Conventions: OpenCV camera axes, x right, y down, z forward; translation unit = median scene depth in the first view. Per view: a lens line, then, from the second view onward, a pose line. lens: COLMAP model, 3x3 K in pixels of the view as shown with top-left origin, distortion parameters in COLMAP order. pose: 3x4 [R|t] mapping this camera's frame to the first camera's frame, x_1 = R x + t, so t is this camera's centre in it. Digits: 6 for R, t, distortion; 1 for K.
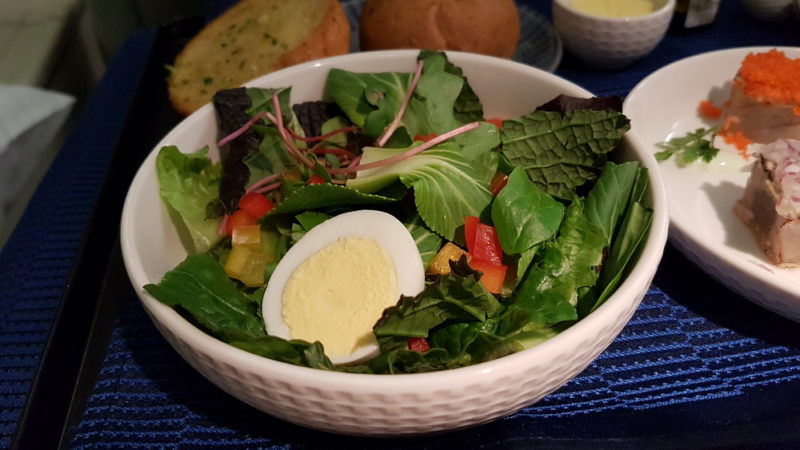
lens RADIAL K [[634.5, 0, 394.2], [0, 634.5, 225.4], [0, 0, 1]] dist [-0.014480, -0.037297]
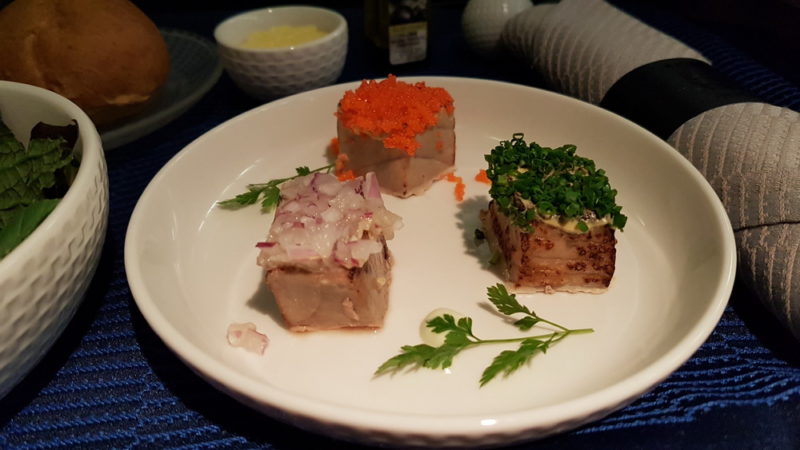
lens RADIAL K [[634.5, 0, 398.3], [0, 634.5, 228.8], [0, 0, 1]] dist [-0.014480, -0.037297]
pose [[0.998736, -0.008313, 0.049577, 0.642504], [0.012936, 0.995519, -0.093669, 0.013648], [-0.048576, 0.094192, 0.994368, 0.162881]]
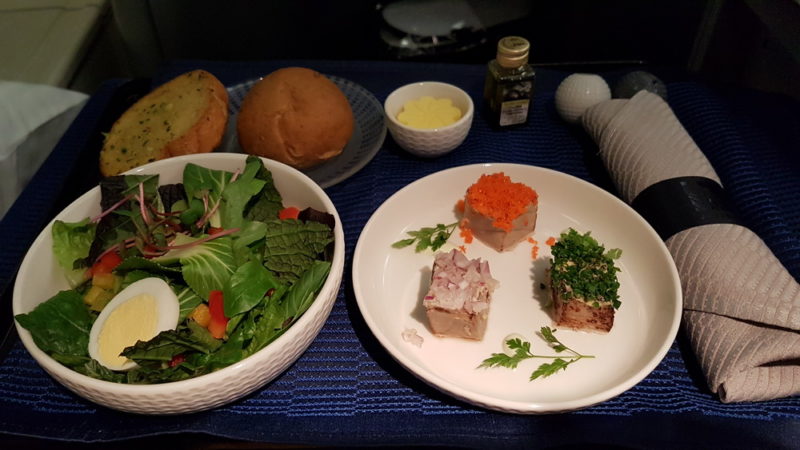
lens RADIAL K [[634.5, 0, 397.3], [0, 634.5, 216.9], [0, 0, 1]] dist [-0.014480, -0.037297]
pose [[0.992978, 0.096383, -0.068589, 0.543292], [-0.093236, 0.994501, 0.047696, -0.258195], [0.072809, -0.040966, 0.996504, -0.484727]]
